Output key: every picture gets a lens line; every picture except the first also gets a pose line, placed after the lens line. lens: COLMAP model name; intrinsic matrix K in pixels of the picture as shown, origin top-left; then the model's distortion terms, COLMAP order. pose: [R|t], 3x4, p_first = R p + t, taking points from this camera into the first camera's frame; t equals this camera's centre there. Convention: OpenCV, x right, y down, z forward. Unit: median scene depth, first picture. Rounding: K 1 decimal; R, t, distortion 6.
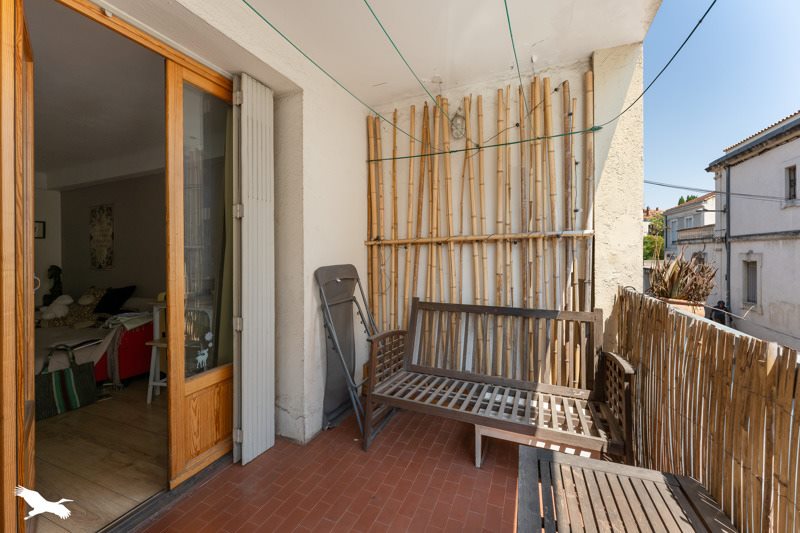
lens RADIAL K [[321.0, 0, 401.7], [0, 321.0, 259.3], [0, 0, 1]] dist [-0.002118, -0.000243]
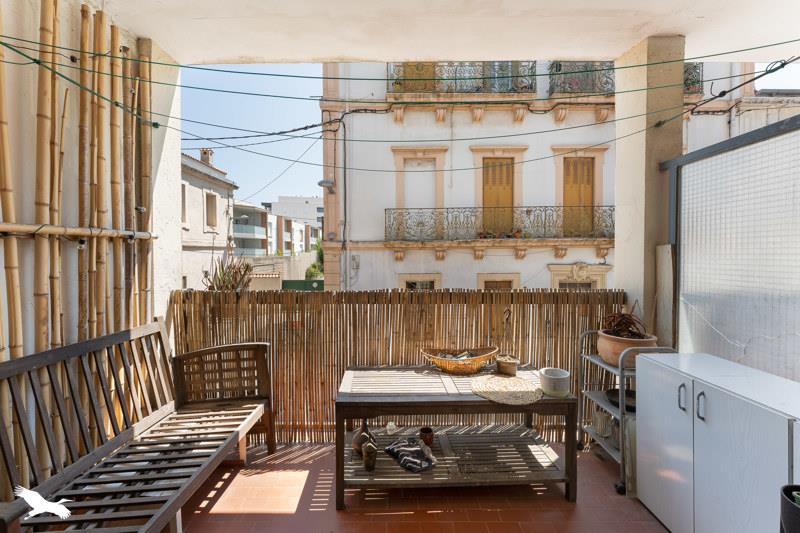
lens RADIAL K [[321.0, 0, 401.7], [0, 321.0, 259.3], [0, 0, 1]] dist [-0.002118, -0.000243]
pose [[-0.435310, -0.017823, 0.900104, -0.514574], [-0.011331, 0.999833, 0.014317, -0.034078], [-0.900209, -0.003967, -0.435439, 0.703653]]
